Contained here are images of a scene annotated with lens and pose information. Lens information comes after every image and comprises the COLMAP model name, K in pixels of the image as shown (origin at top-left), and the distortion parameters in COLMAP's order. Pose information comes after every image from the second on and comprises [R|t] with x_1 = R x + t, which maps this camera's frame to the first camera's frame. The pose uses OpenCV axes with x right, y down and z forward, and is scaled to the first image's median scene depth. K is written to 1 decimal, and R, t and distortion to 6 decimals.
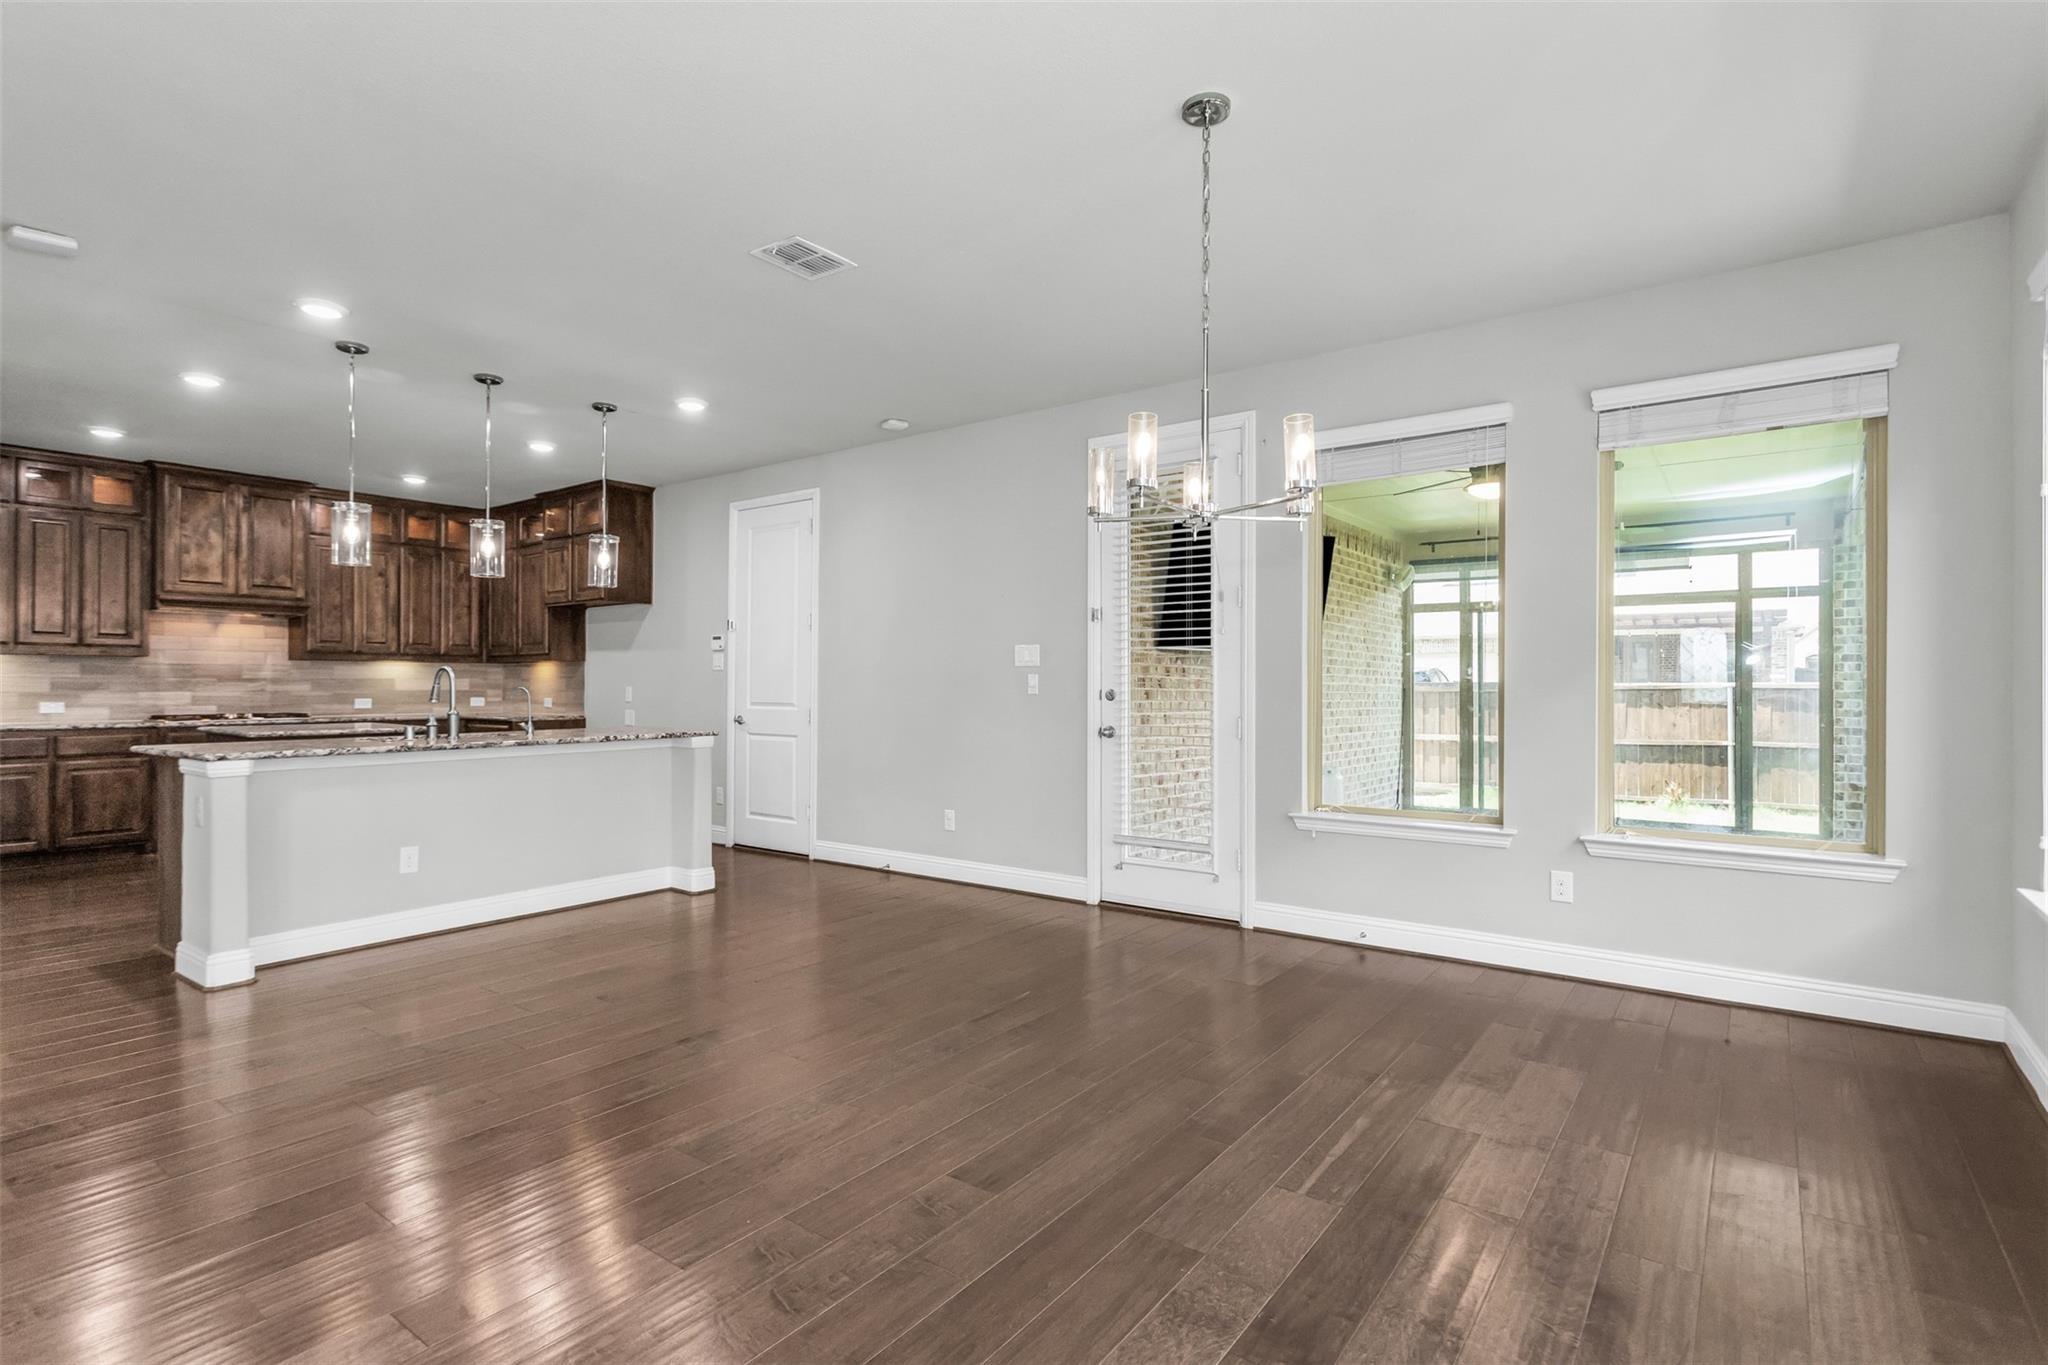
lens RADIAL K [[986.3, 0, 1013.4], [0, 986.3, 684.4], [0, 0, 1]] dist [0.002464, 0.000867]
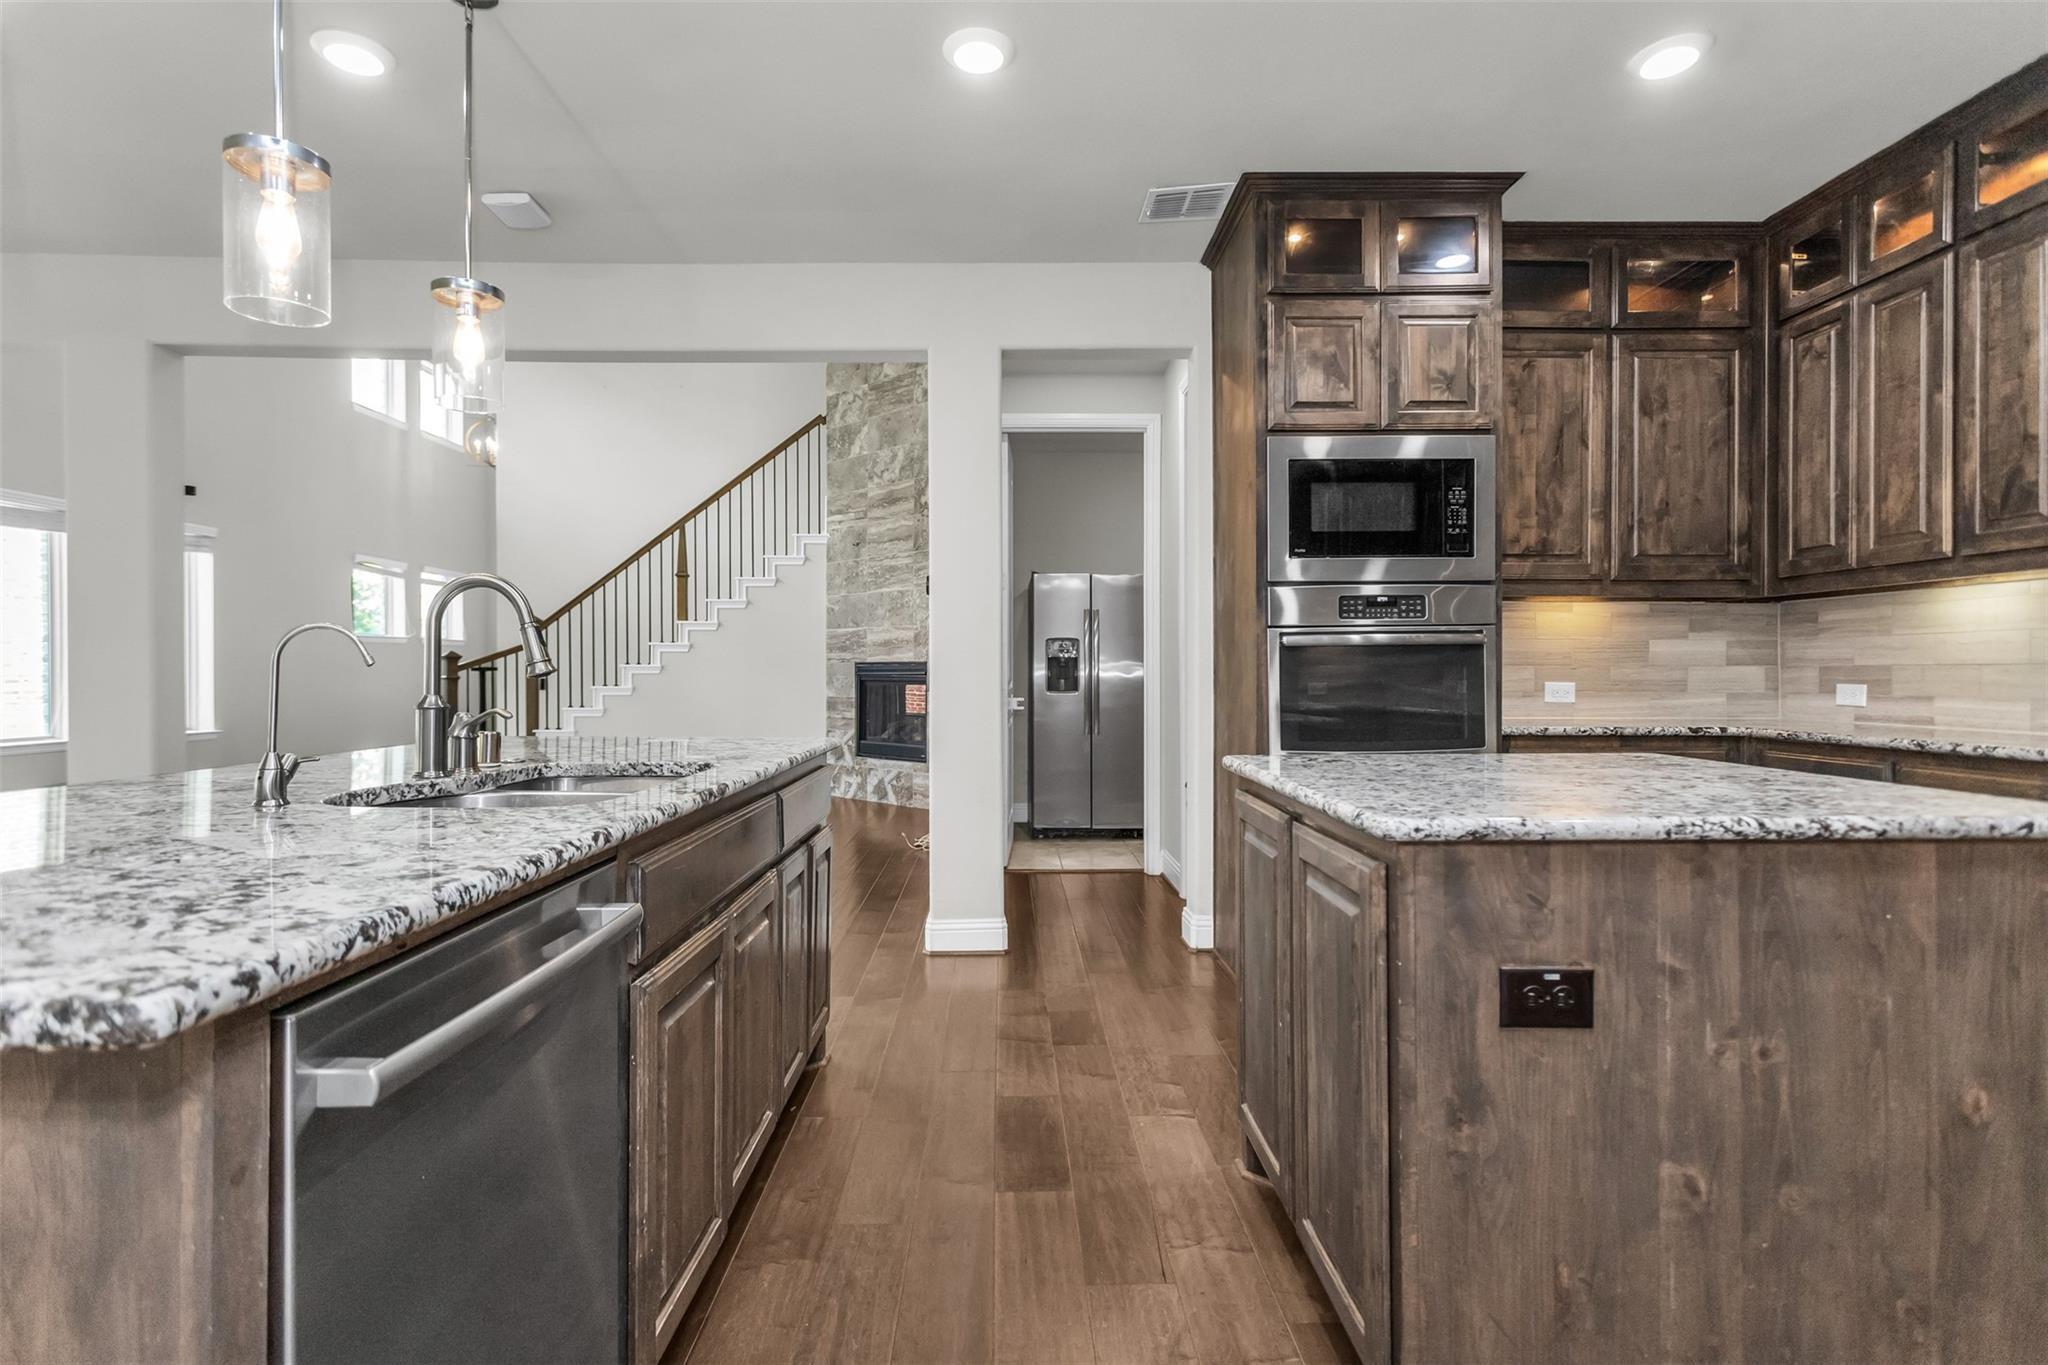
lens RADIAL K [[986.3, 0, 1016.1], [0, 986.3, 667.0], [0, 0, 1]] dist [0.002464, 0.000867]
pose [[-0.788261, -0.001873, -0.615338, -0.342977], [0.001894, 0.999983, -0.005470, 0.009821], [0.615338, -0.005477, -0.788245, 0.945333]]
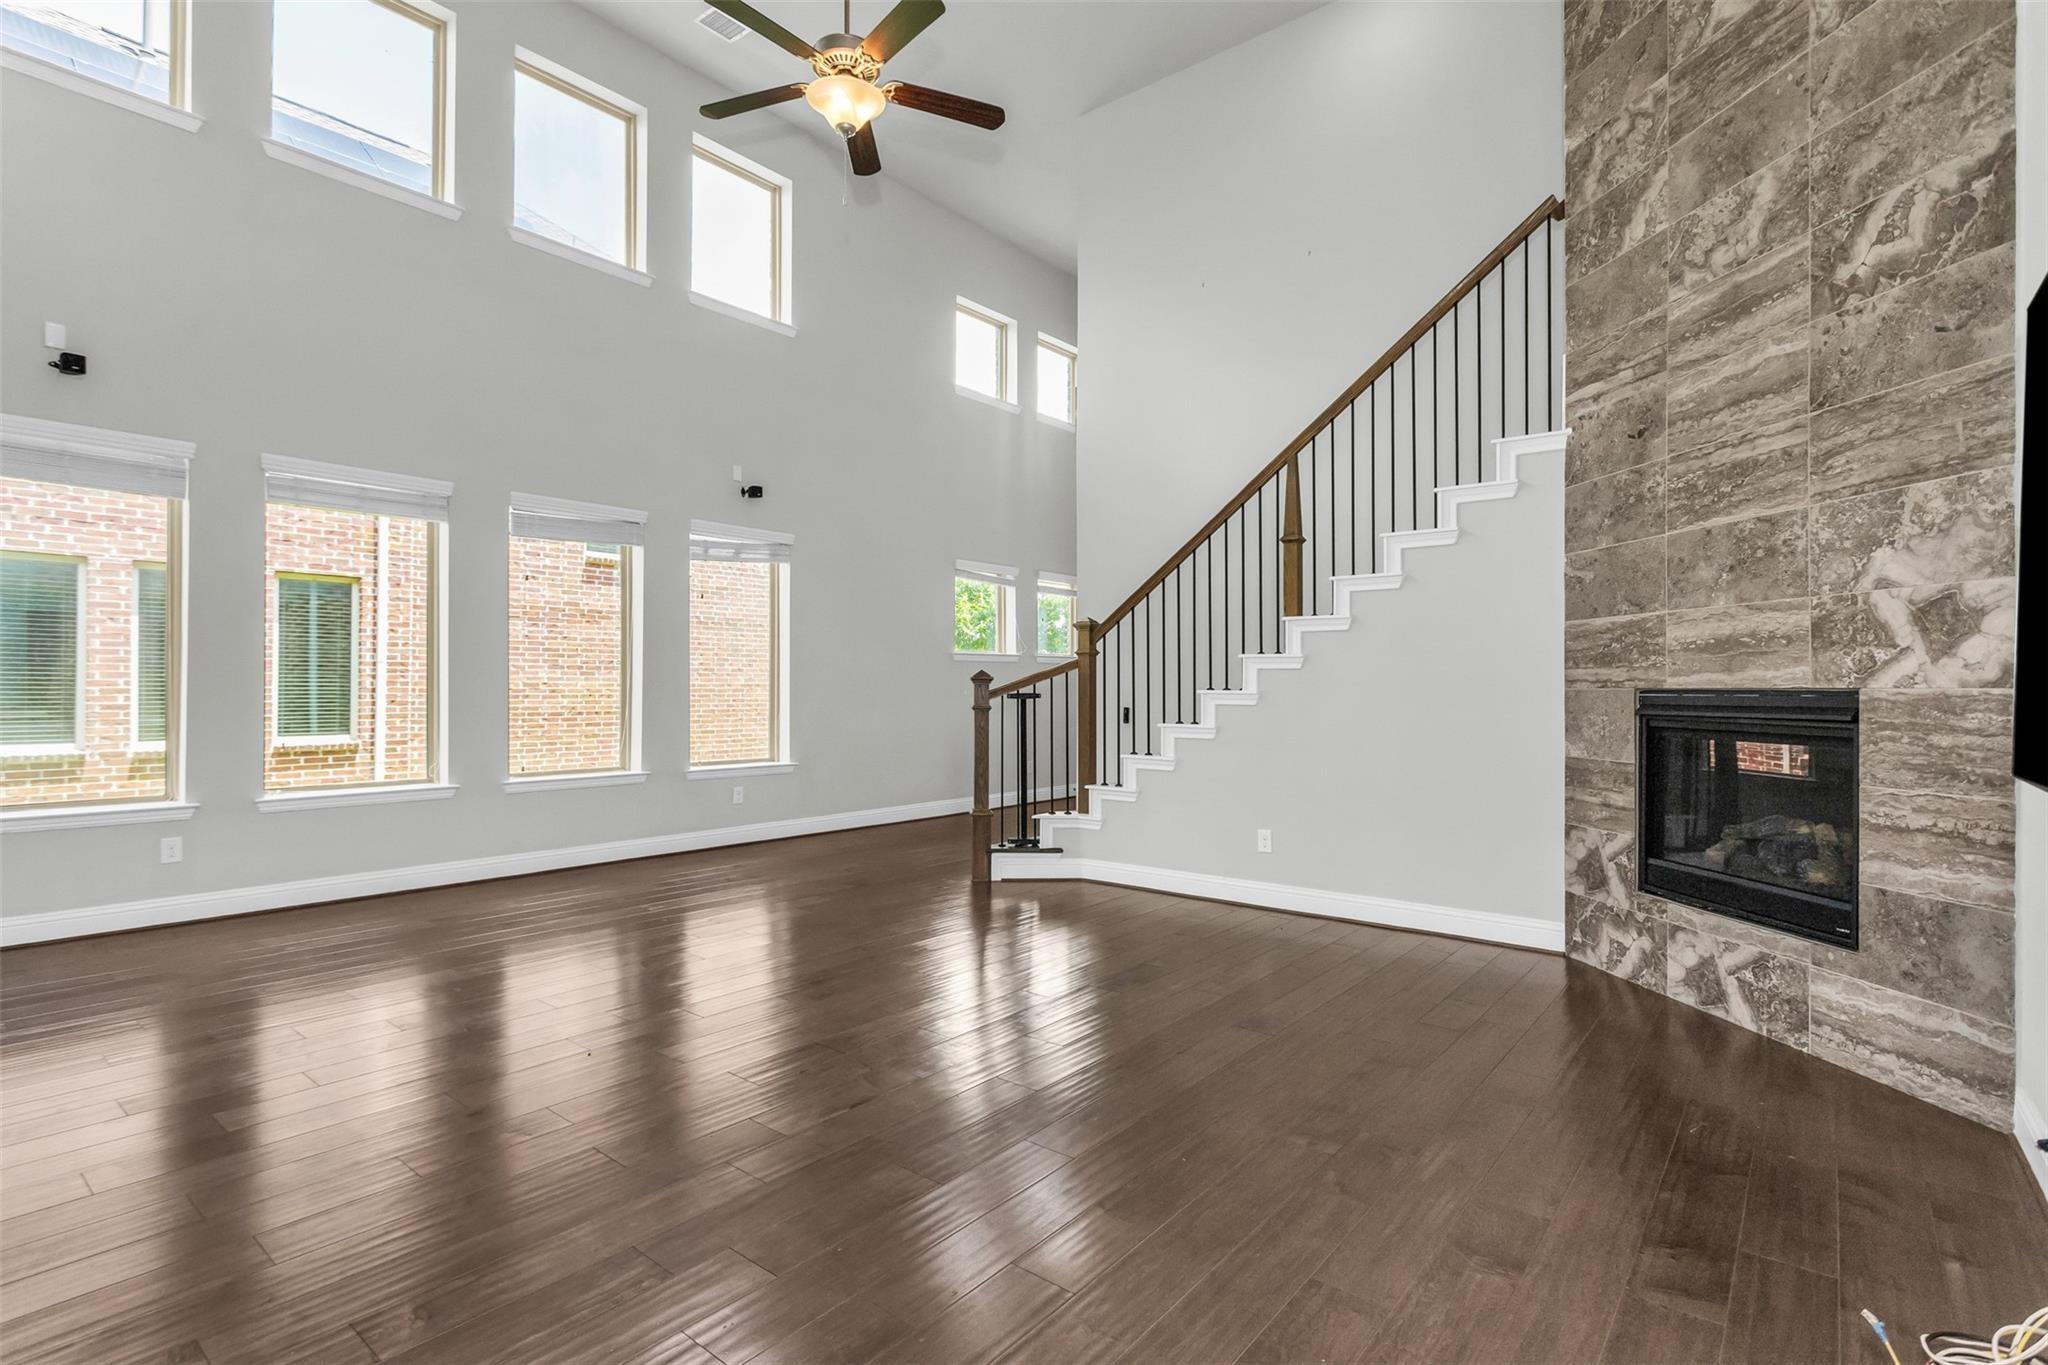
lens RADIAL K [[986.3, 0, 1011.1], [0, 986.3, 679.7], [0, 0, 1]] dist [0.002464, 0.000867]
pose [[-0.999019, -0.002200, 0.044222, -0.591137], [-0.002621, 0.999952, -0.009466, -0.001140], [-0.044199, -0.009573, -0.998977, 0.468012]]
